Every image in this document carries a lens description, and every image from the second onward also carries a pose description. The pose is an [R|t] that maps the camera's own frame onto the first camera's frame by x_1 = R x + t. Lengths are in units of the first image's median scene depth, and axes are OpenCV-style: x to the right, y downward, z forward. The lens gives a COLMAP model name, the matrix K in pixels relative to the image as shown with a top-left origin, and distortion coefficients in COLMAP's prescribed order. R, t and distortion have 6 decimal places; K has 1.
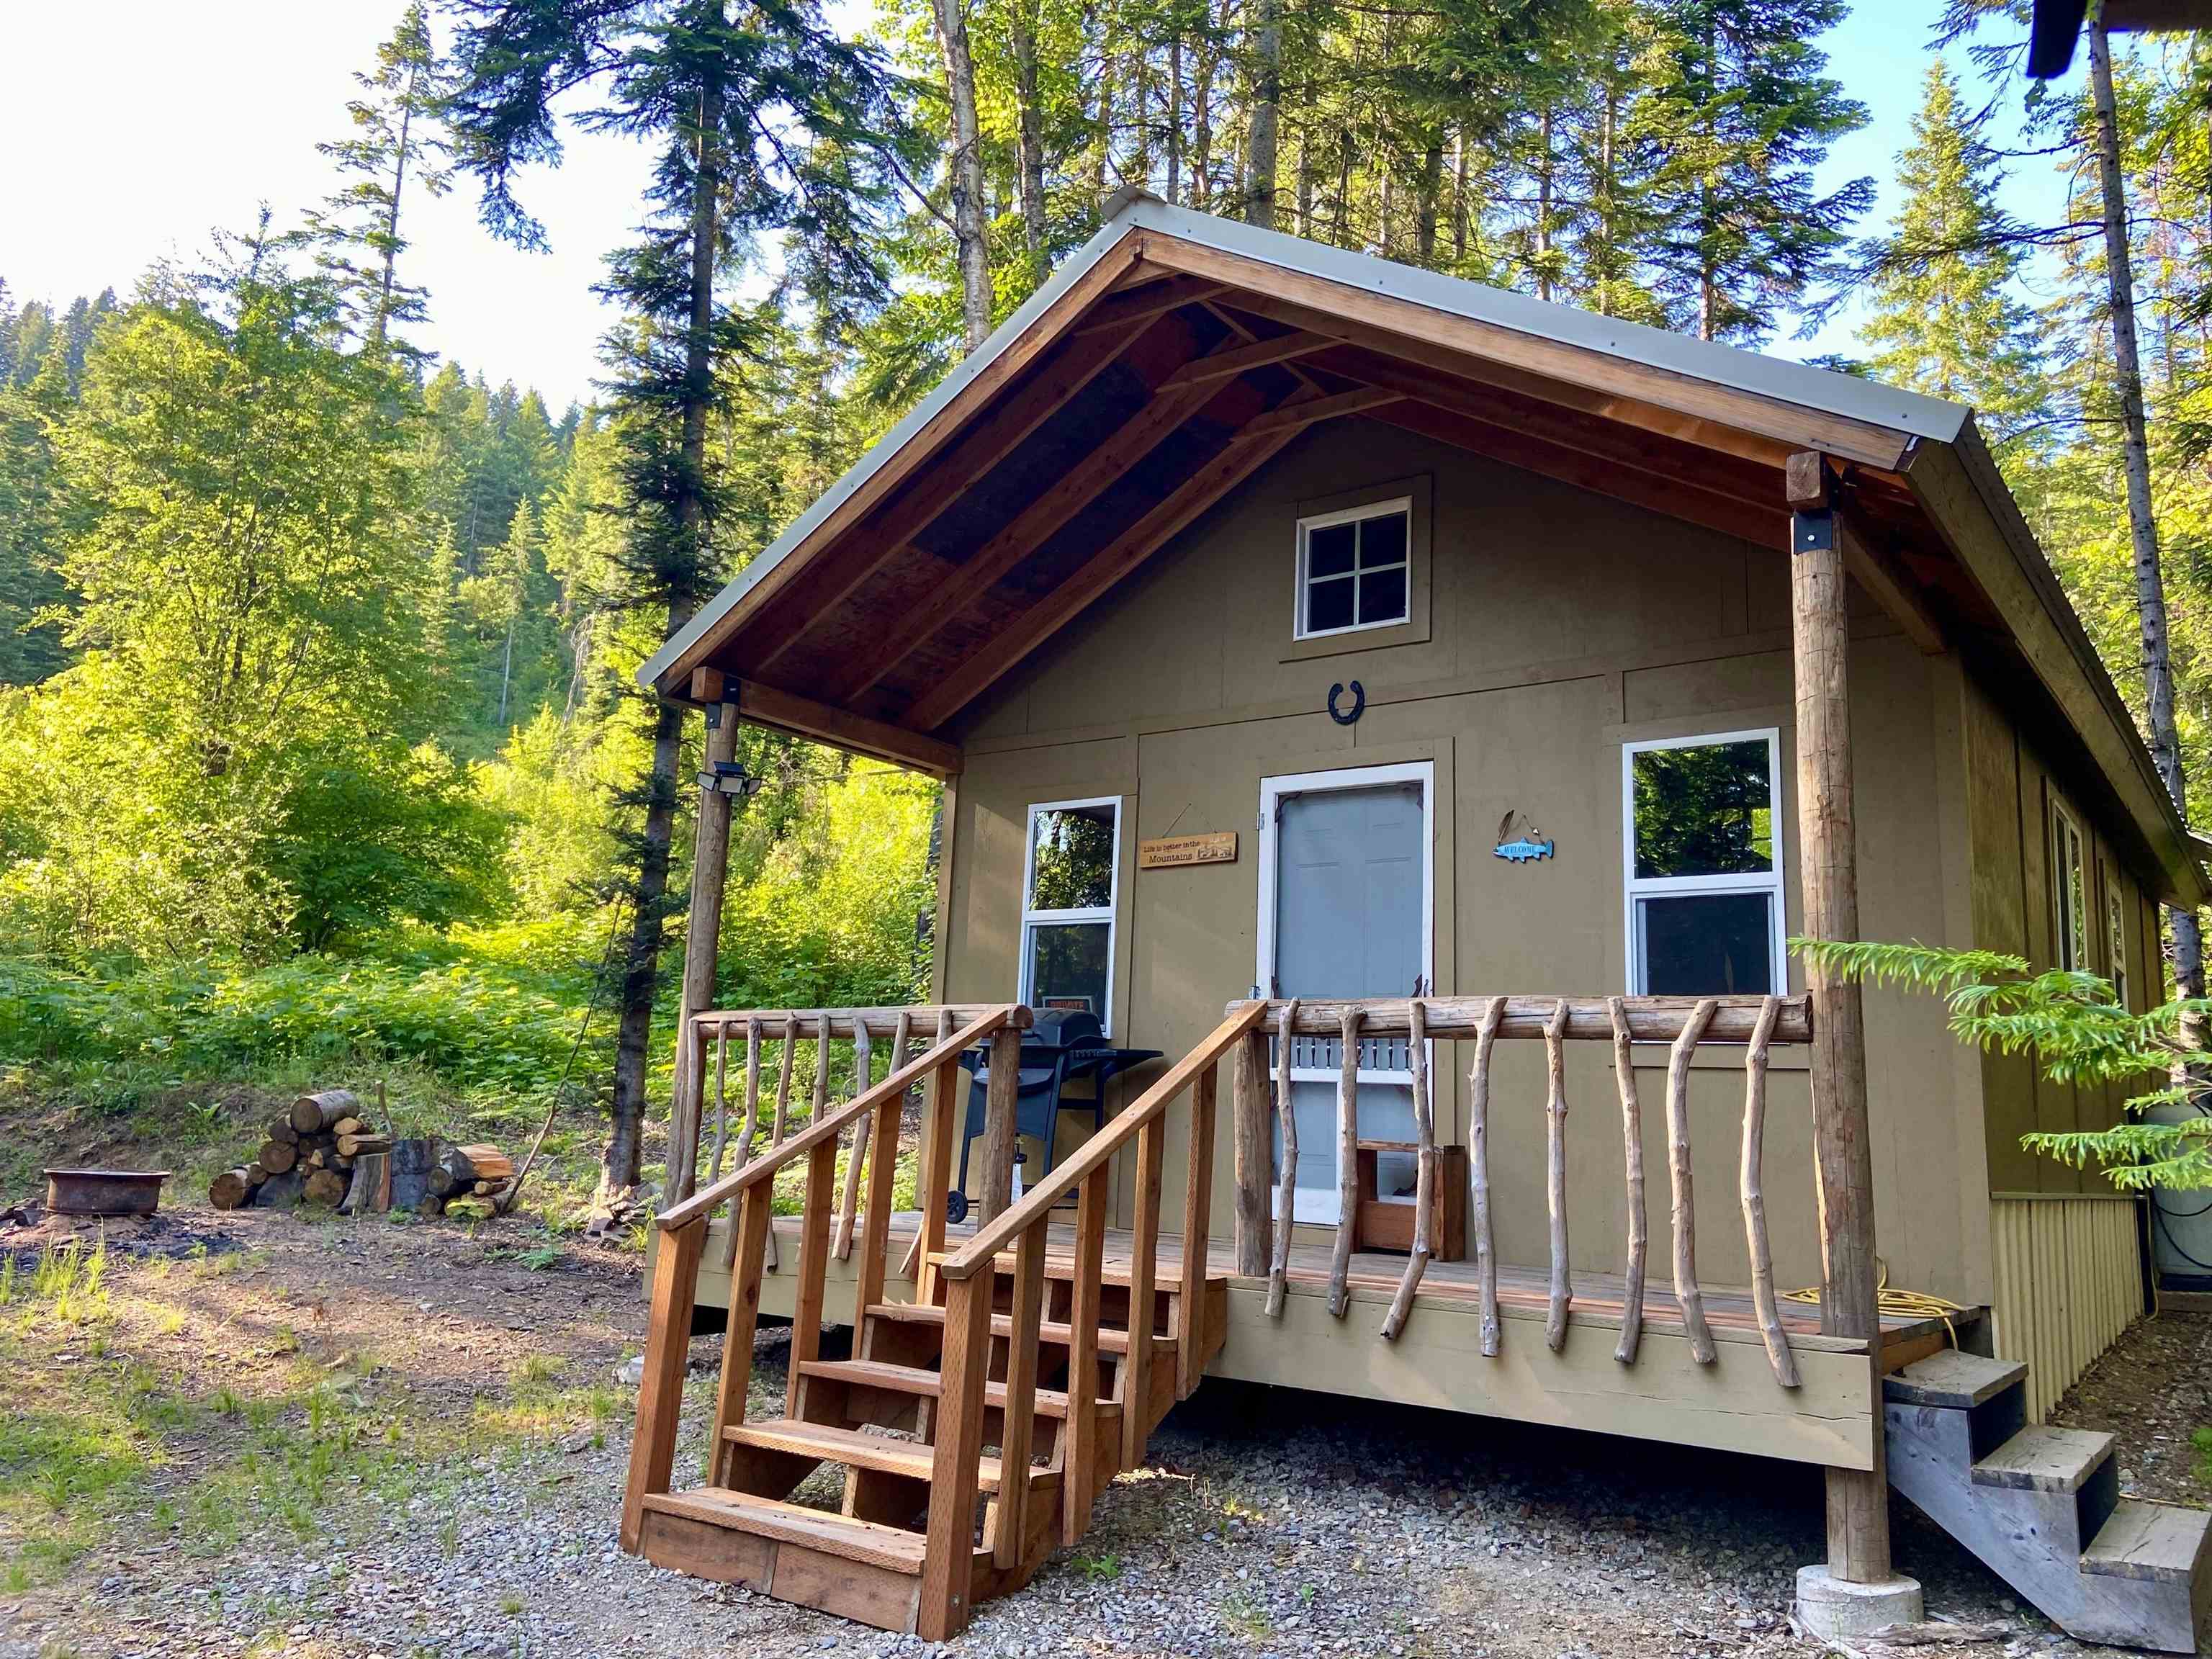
lens RADIAL K [[1674.4, 0, 1106.0], [0, 1674.4, 829.5], [0, 0, 1]] dist [0.124176, -0.164136]
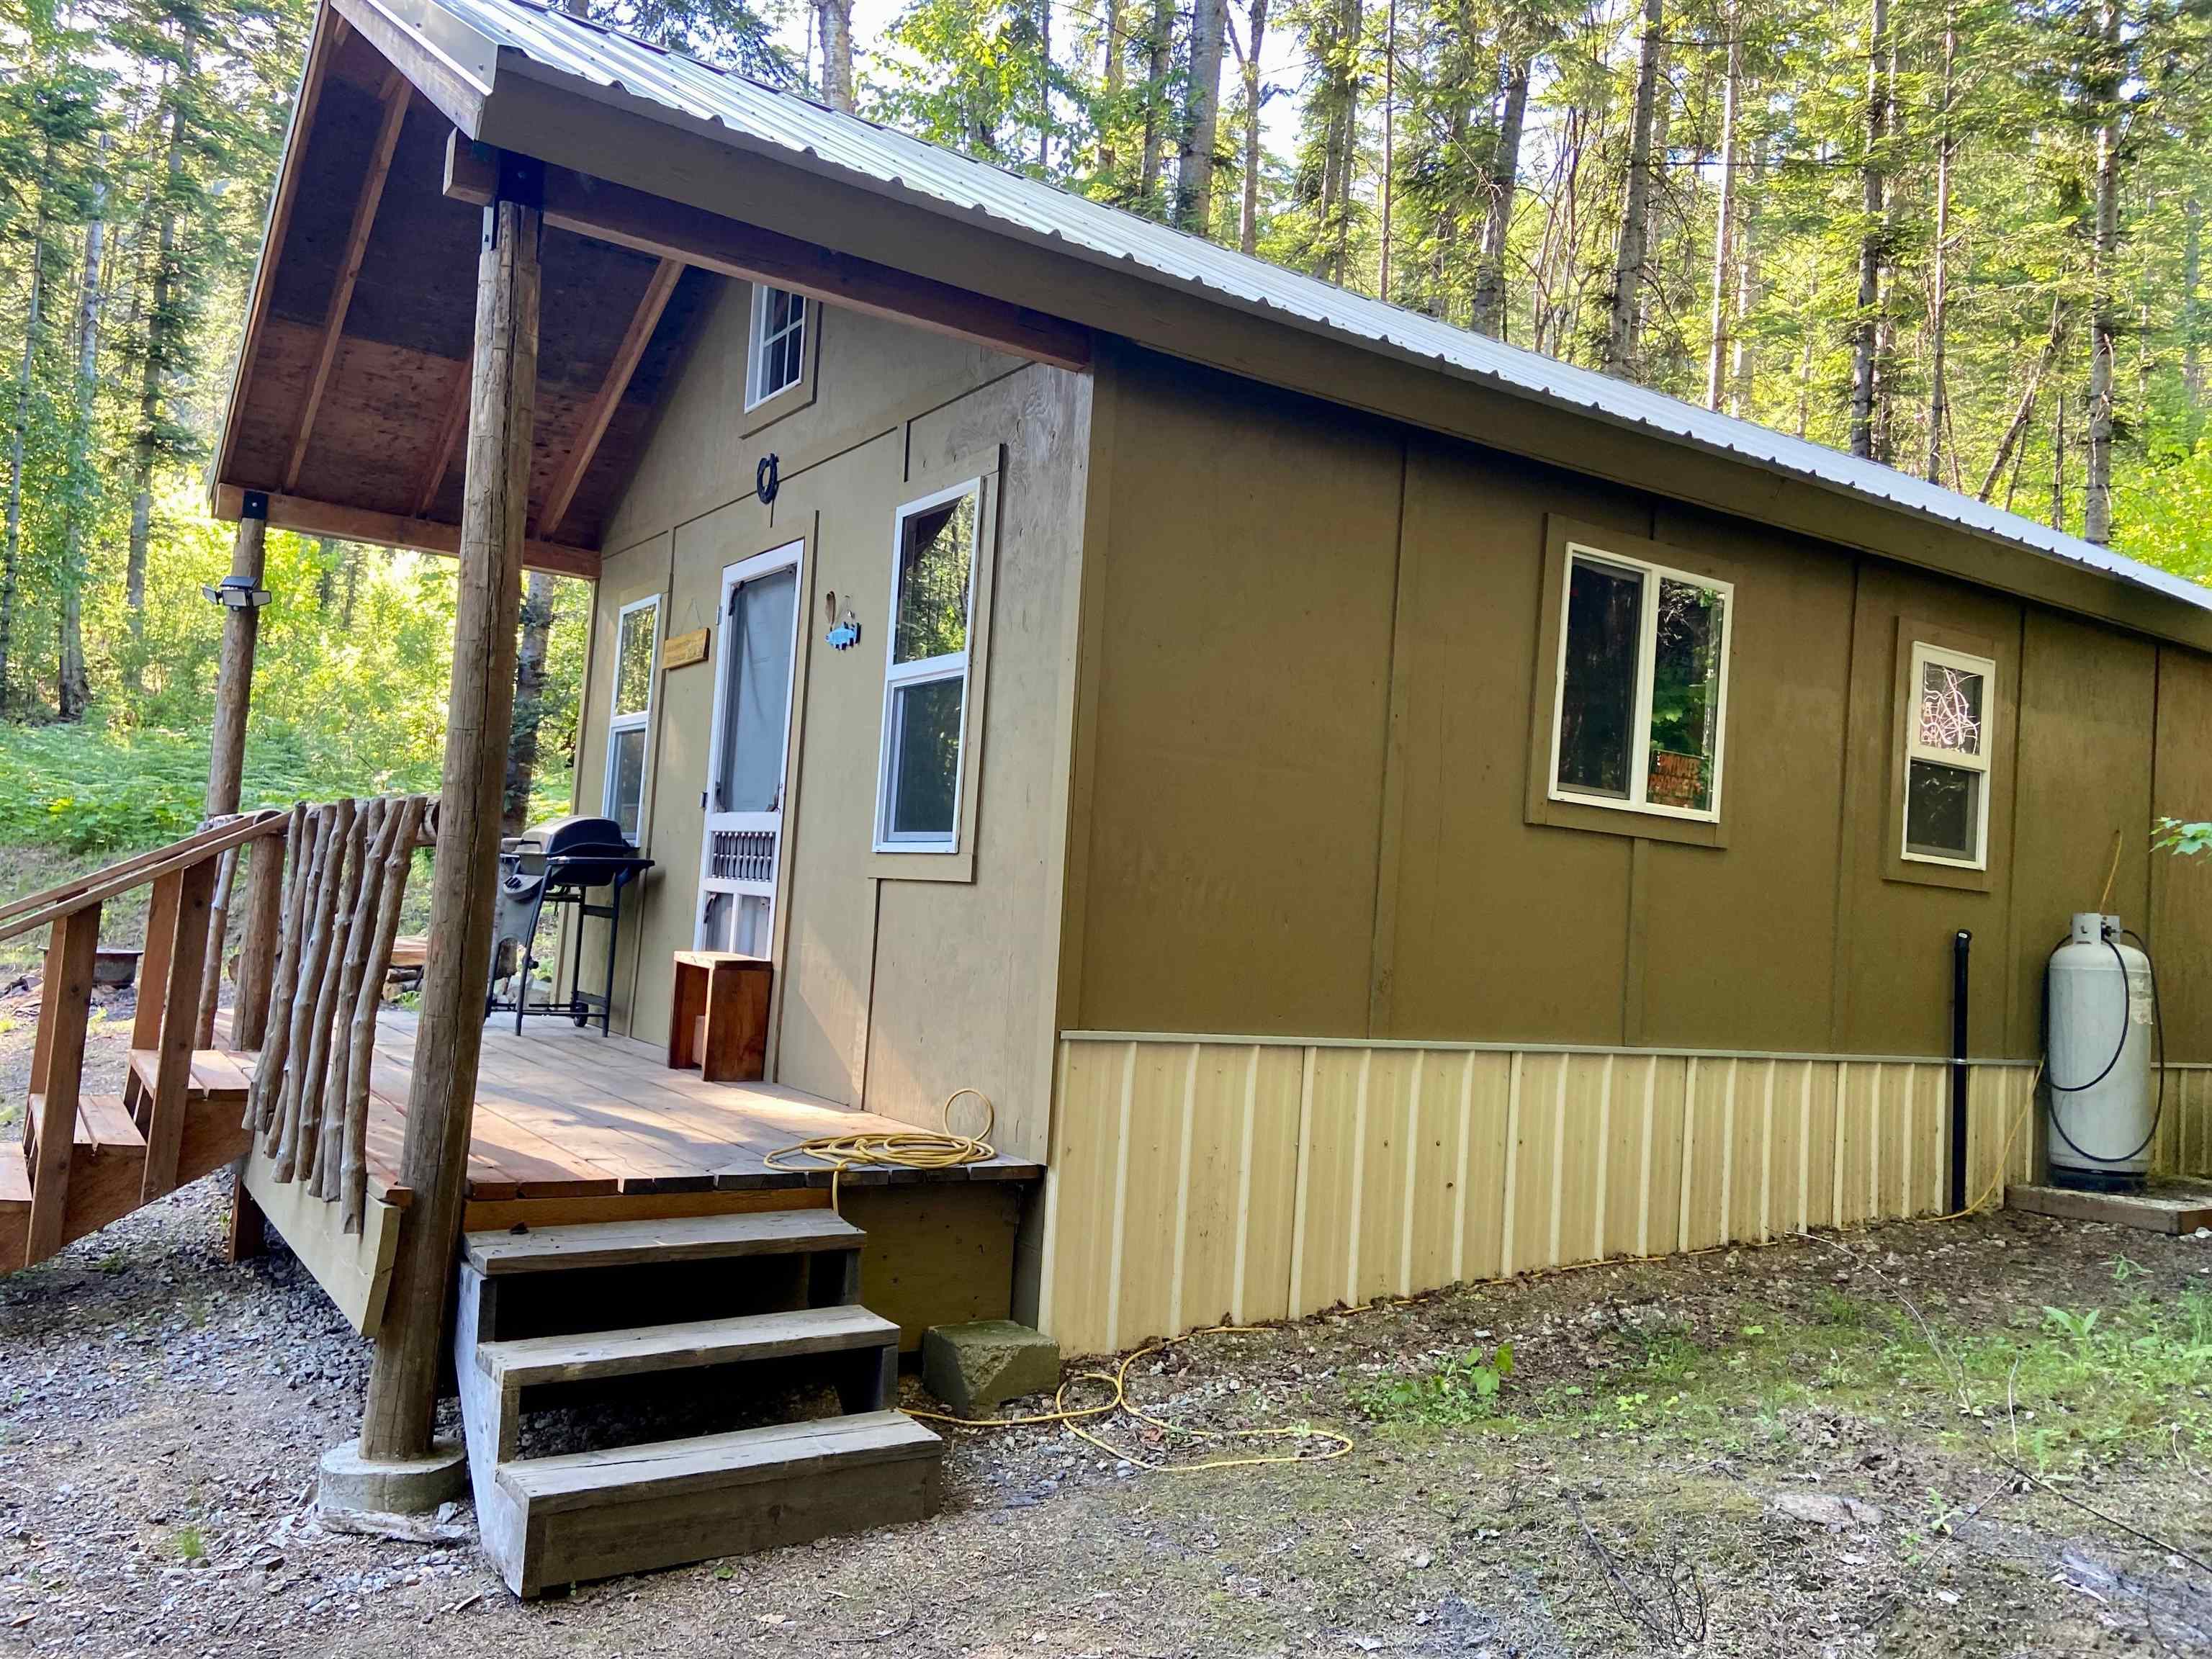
lens RADIAL K [[1674.4, 0, 1106.0], [0, 1674.4, 829.5], [0, 0, 1]] dist [0.124176, -0.164136]
pose [[0.932770, 0.007724, -0.360389, 0.647397], [0.030042, 0.994626, 0.099074, 0.028002], [0.359217, -0.103240, 0.927526, 0.192825]]
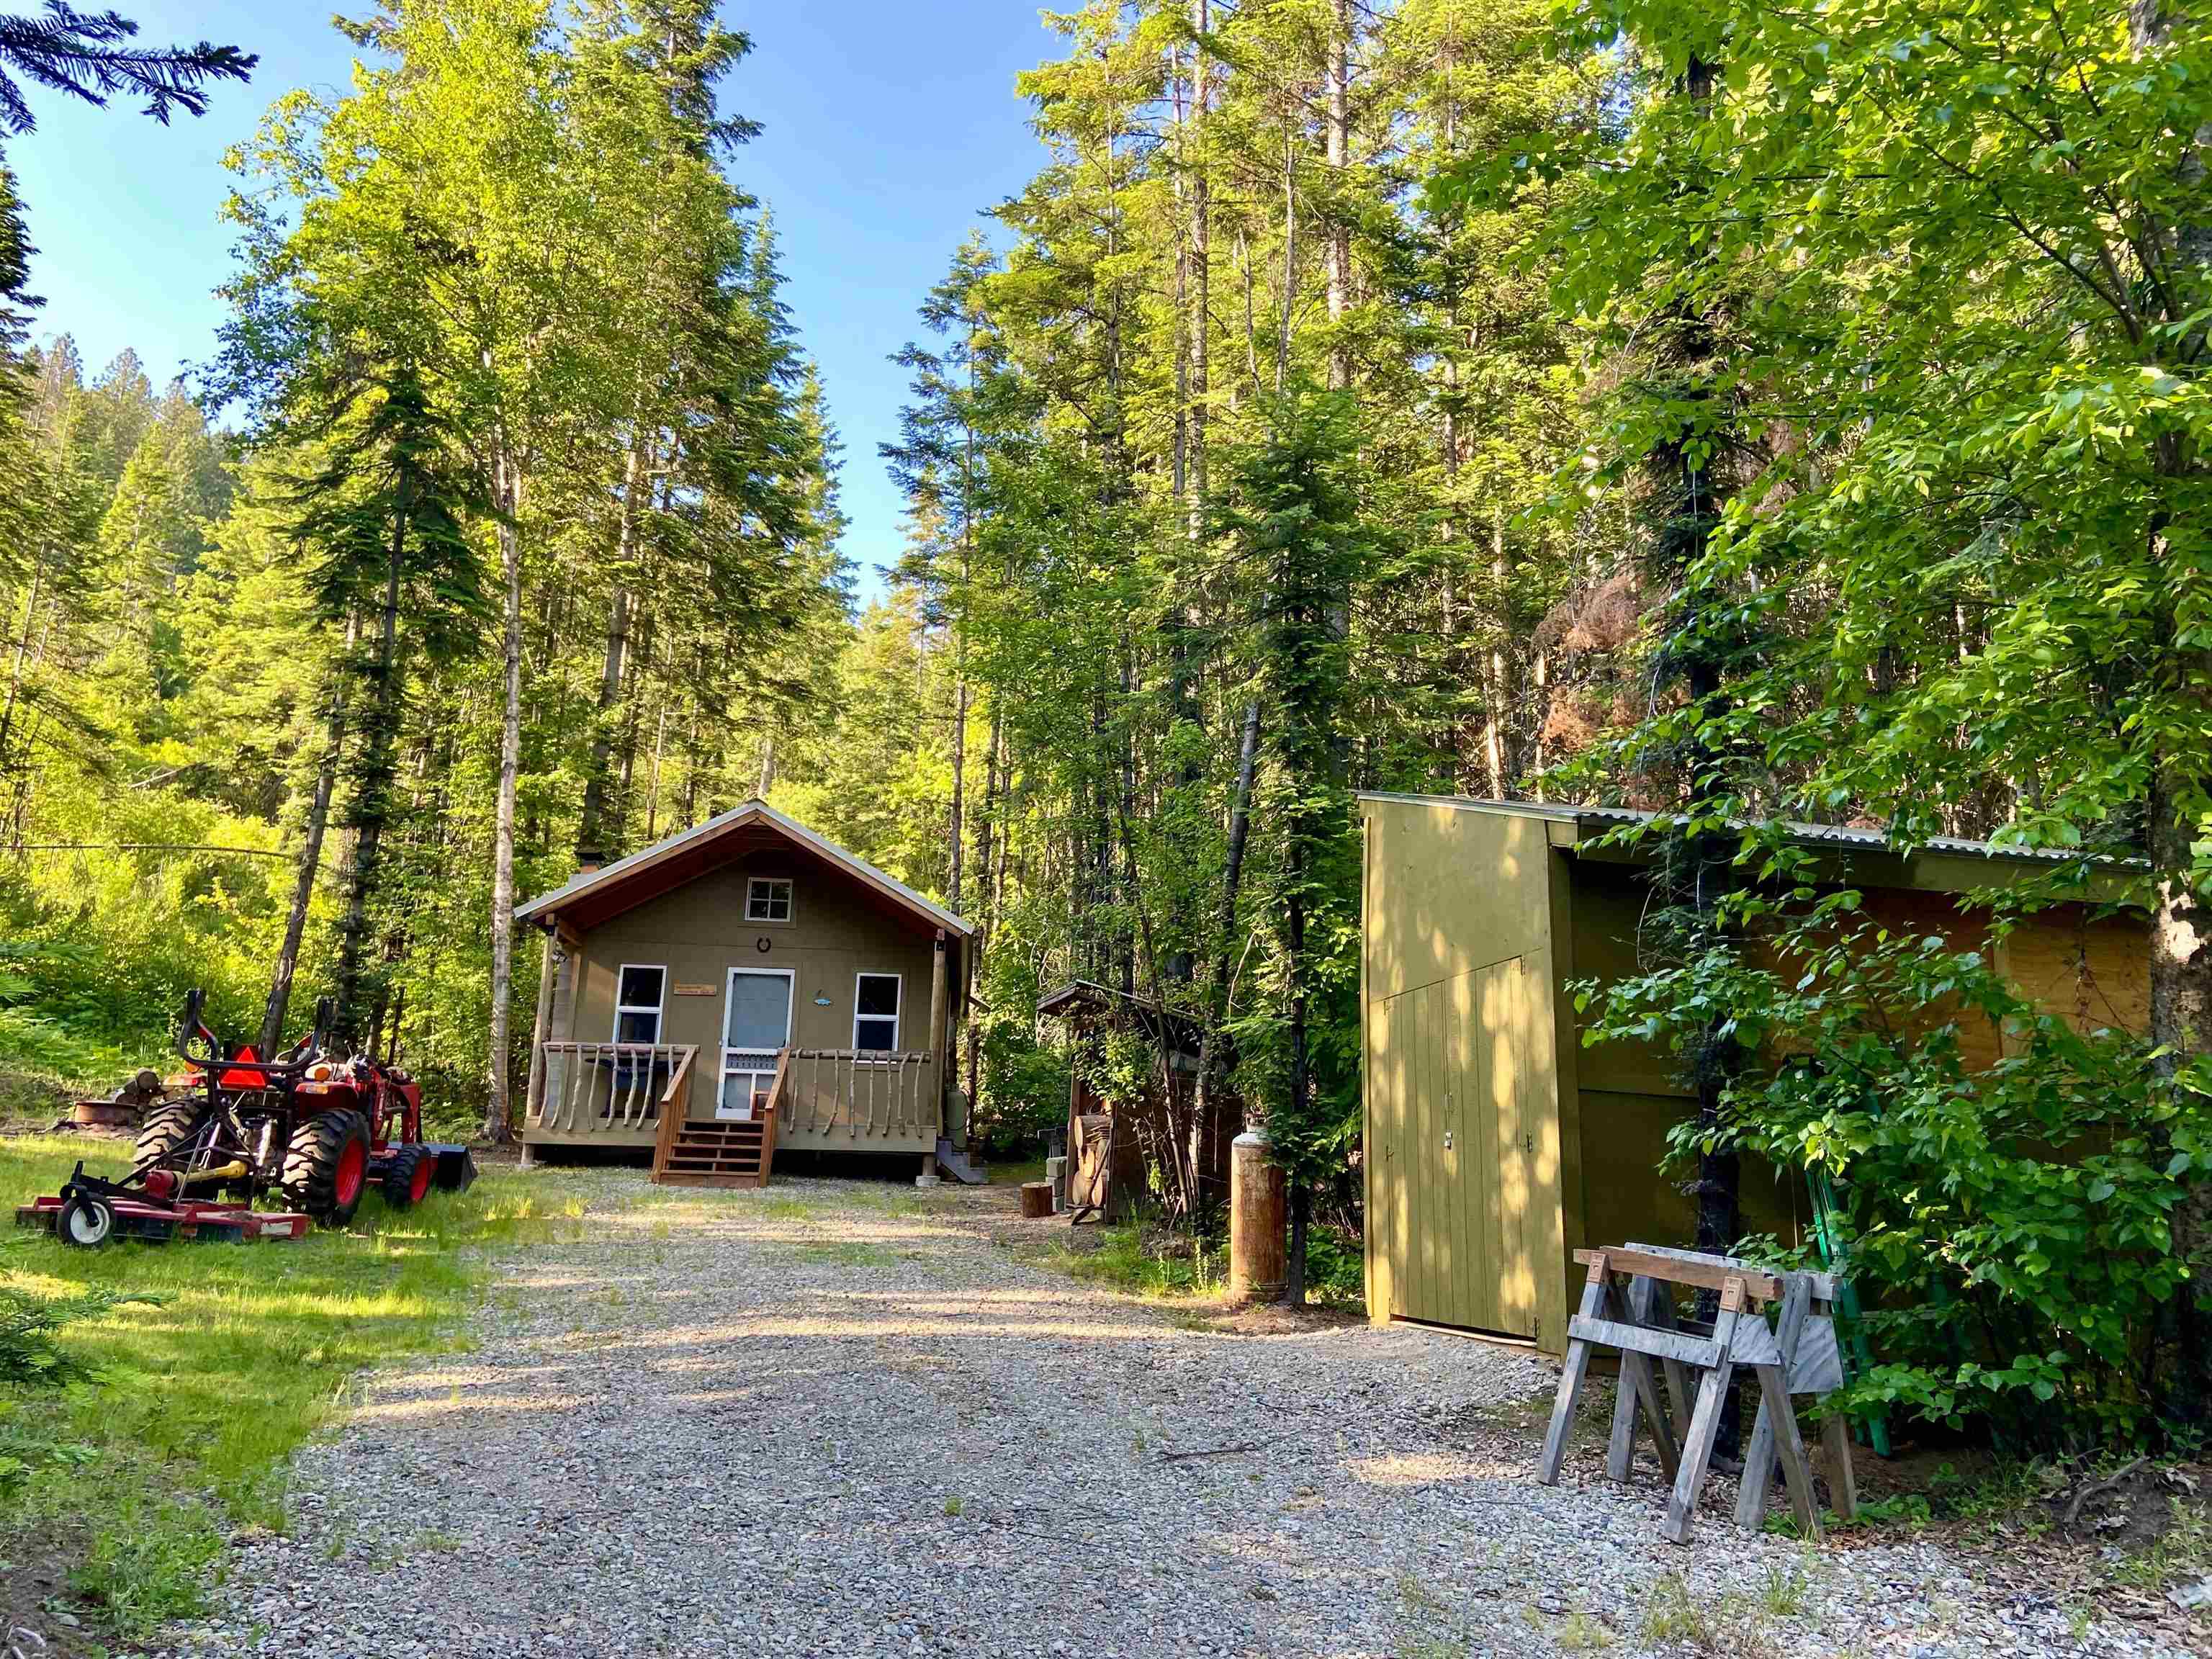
lens RADIAL K [[1674.4, 0, 1106.0], [0, 1674.4, 829.5], [0, 0, 1]] dist [0.124176, -0.164136]
pose [[0.755488, 0.126945, 0.642747, -1.326644], [-0.114867, 0.991518, -0.060812, -0.165553], [-0.645015, -0.027888, 0.763661, -1.636649]]
